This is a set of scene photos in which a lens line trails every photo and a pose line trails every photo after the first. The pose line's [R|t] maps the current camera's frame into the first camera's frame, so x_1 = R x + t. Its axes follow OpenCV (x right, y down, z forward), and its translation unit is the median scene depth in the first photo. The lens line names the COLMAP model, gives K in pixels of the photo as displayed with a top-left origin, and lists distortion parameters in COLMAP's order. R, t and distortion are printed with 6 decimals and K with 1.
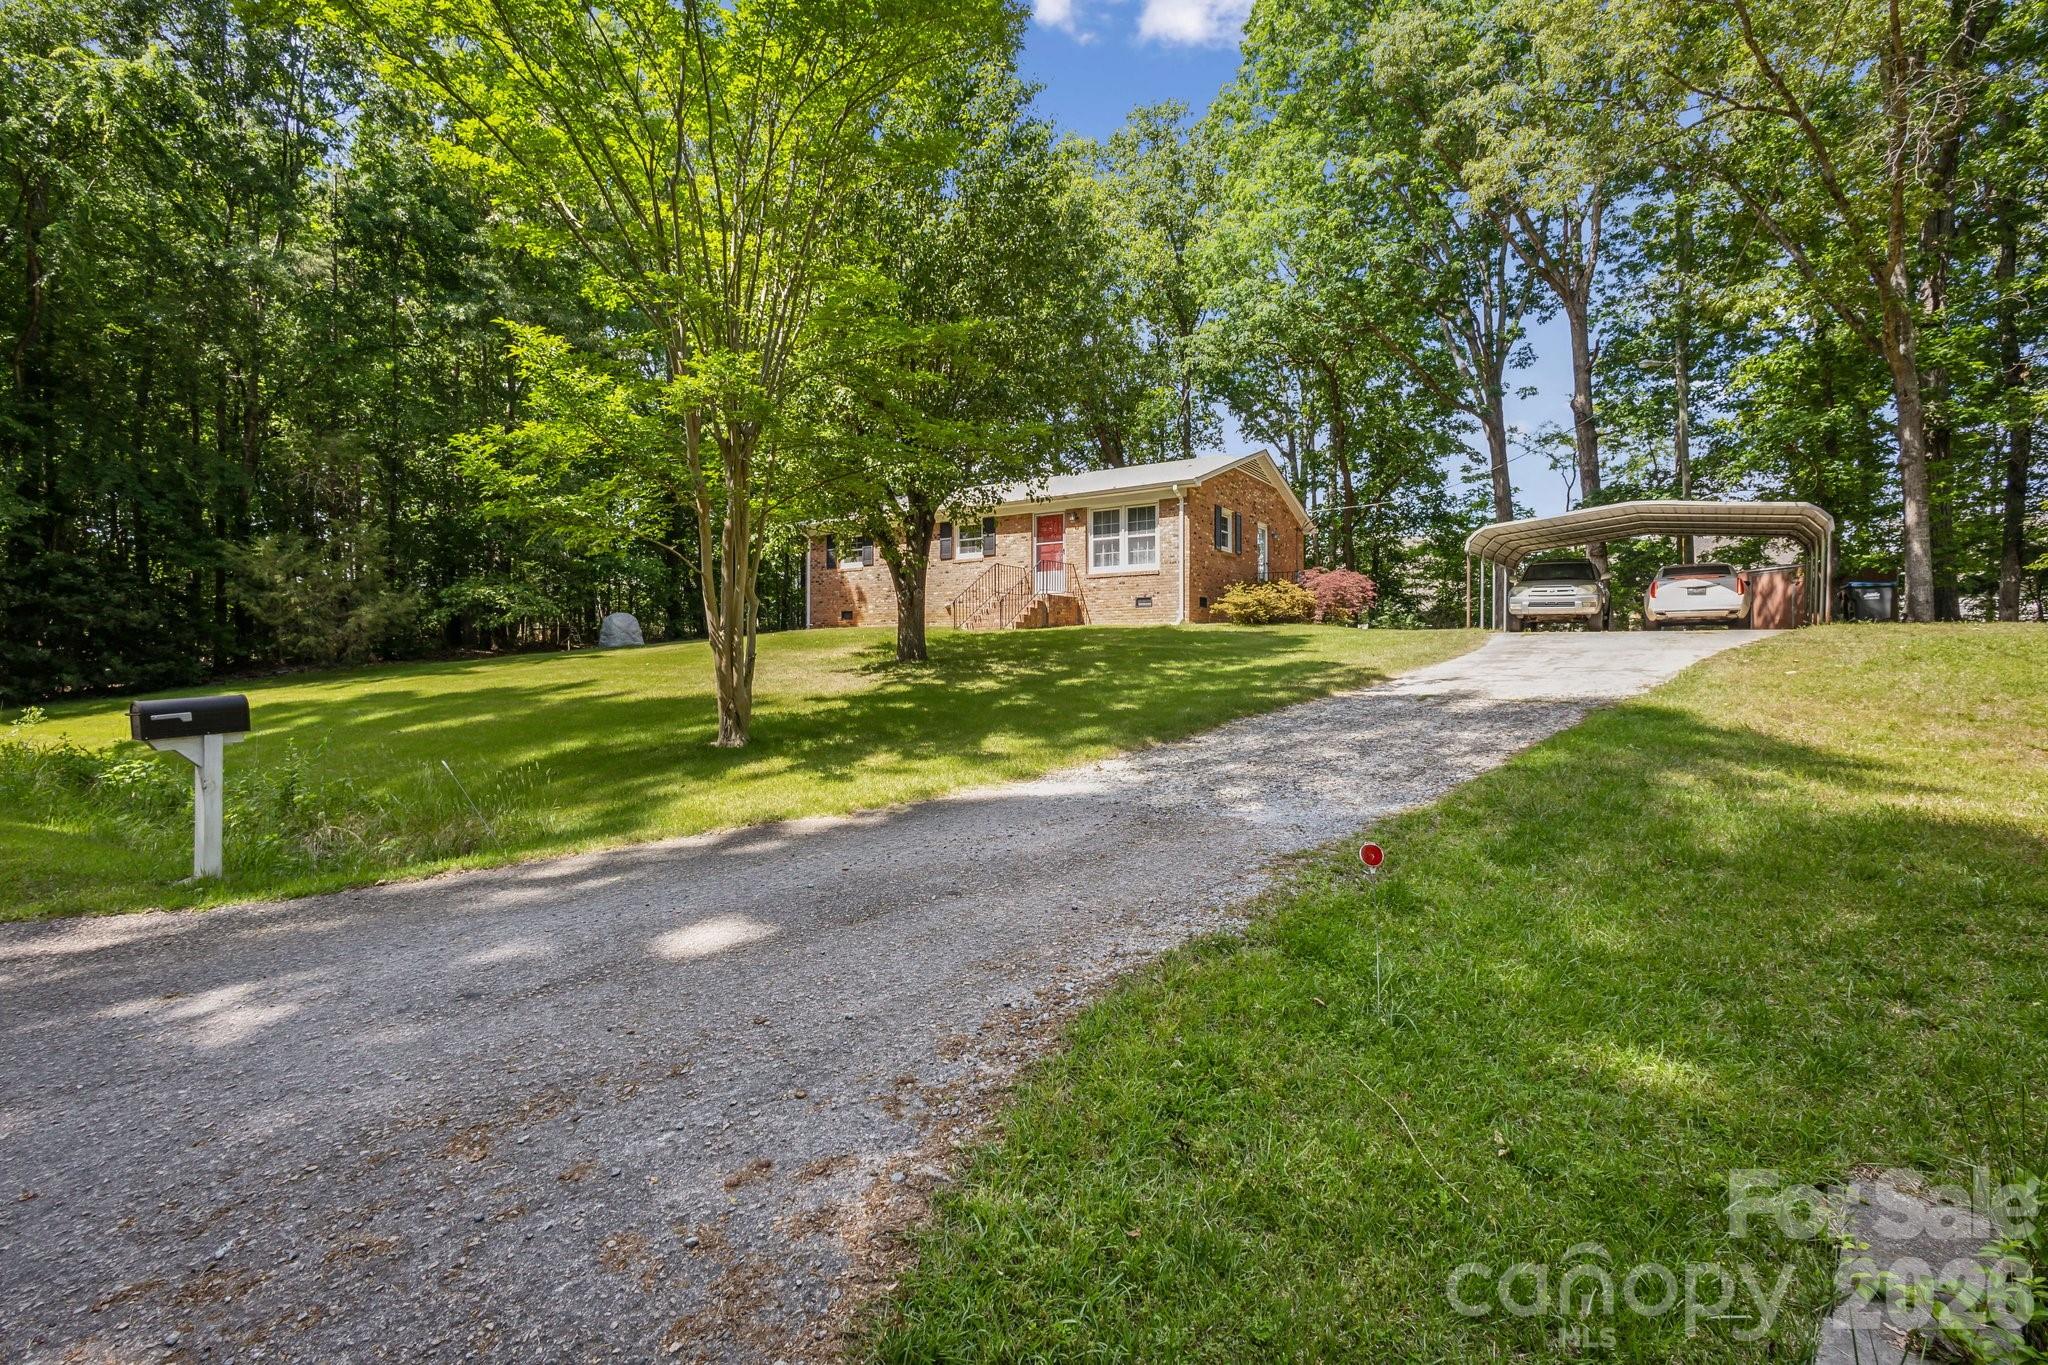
lens RADIAL K [[945.8, 0, 1028.3], [0, 945.8, 670.3], [0, 0, 1]] dist [0.003054, 0.000030]
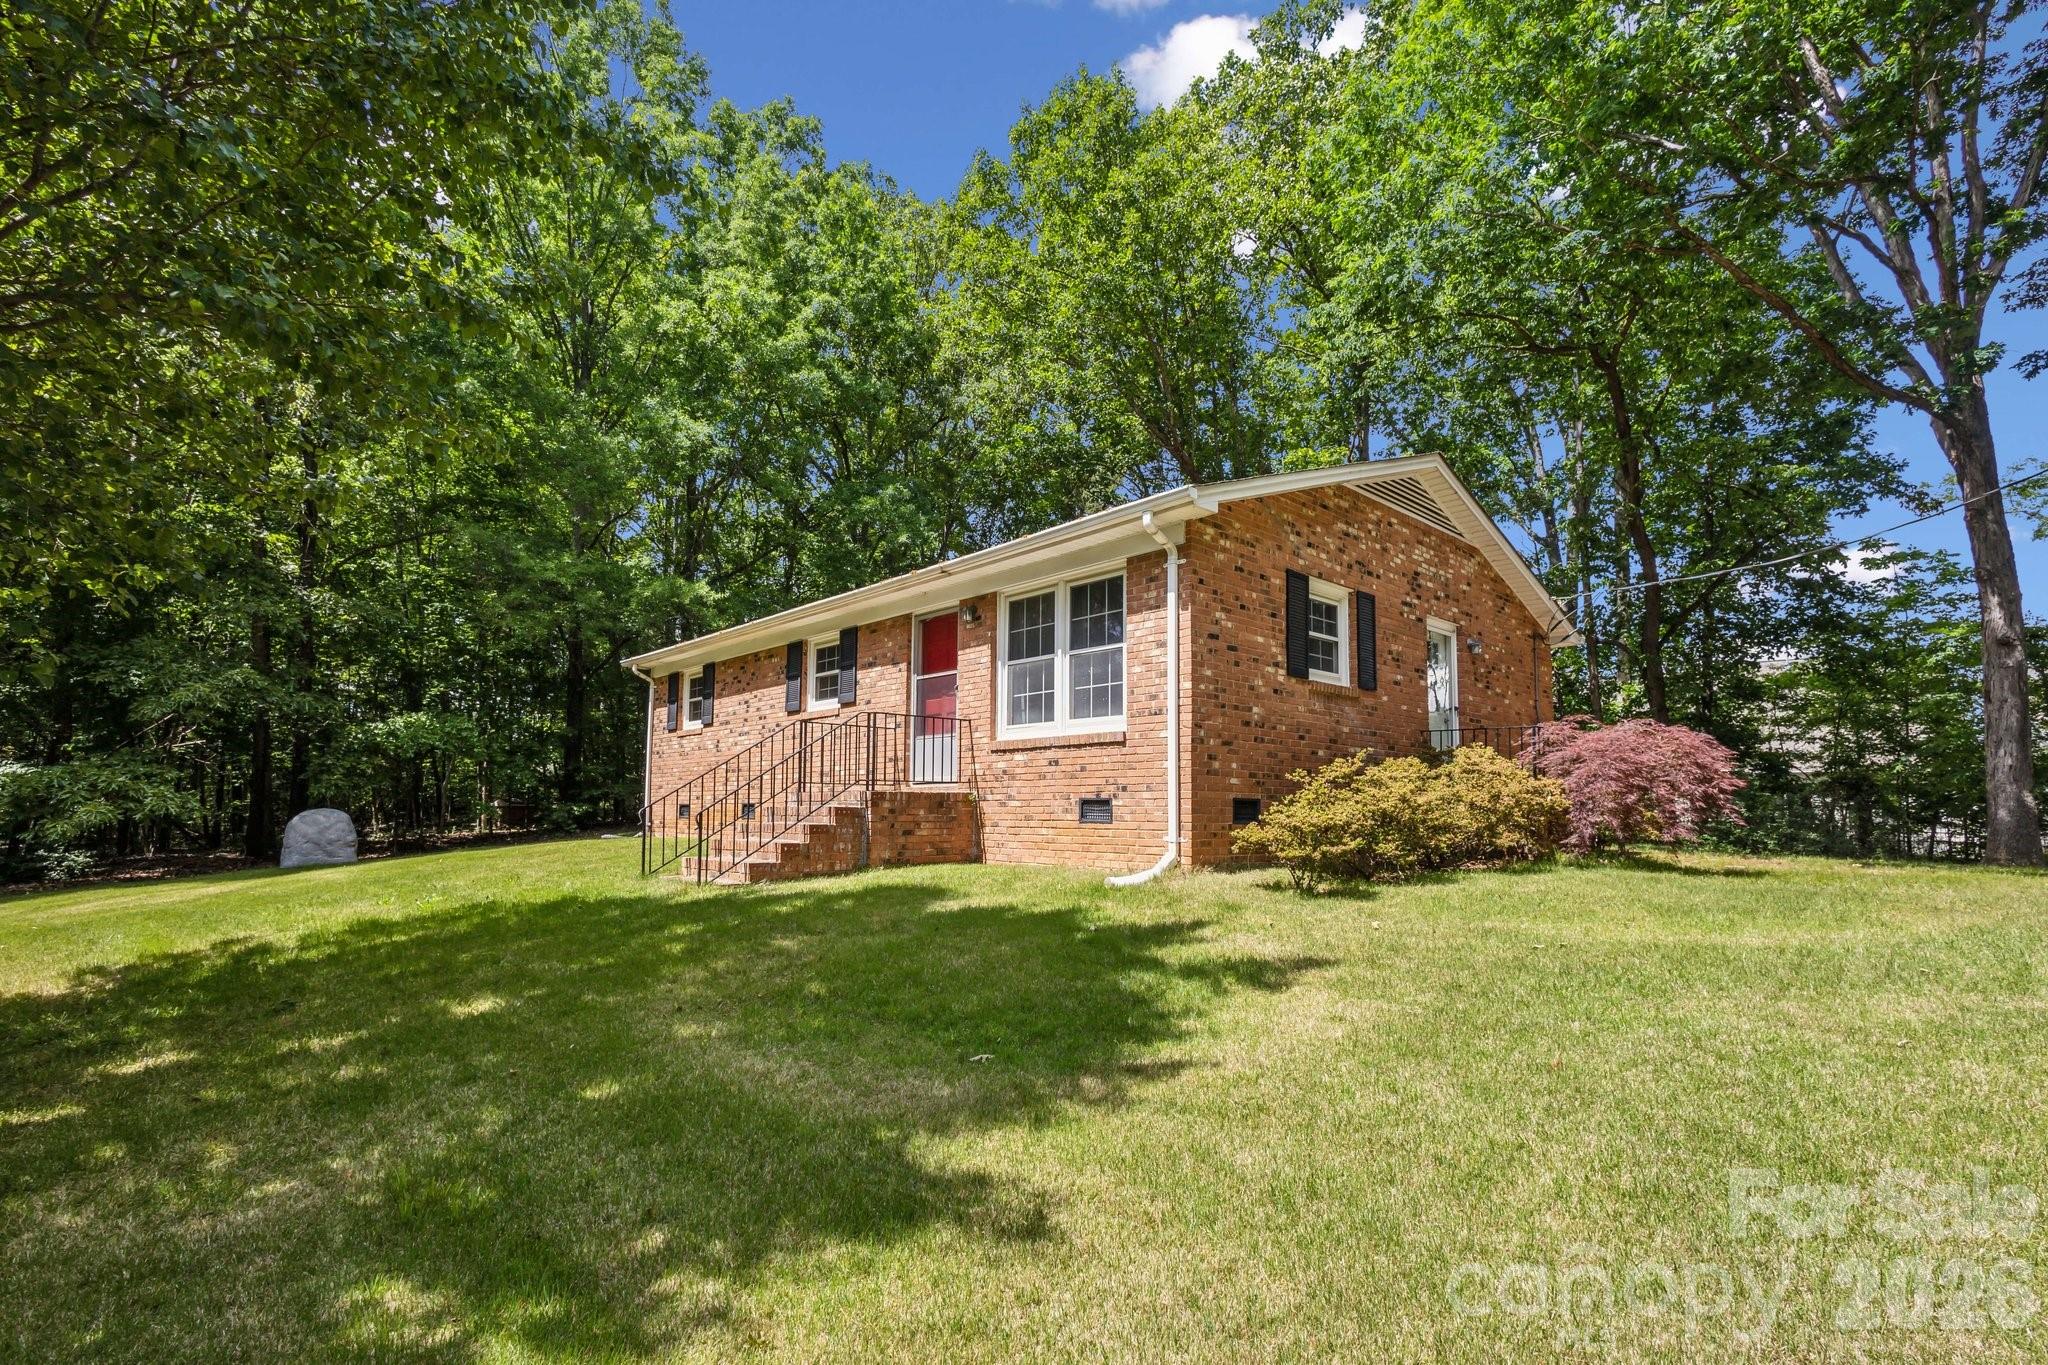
lens RADIAL K [[951.1, 0, 1030.0], [0, 951.1, 746.9], [0, 0, 1]] dist [-0.002315, -0.000595]
pose [[0.967290, -0.009719, -0.253488, 0.173746], [-0.009566, 0.997158, -0.074735, -0.059865], [0.253494, 0.074715, 0.964447, 0.520790]]
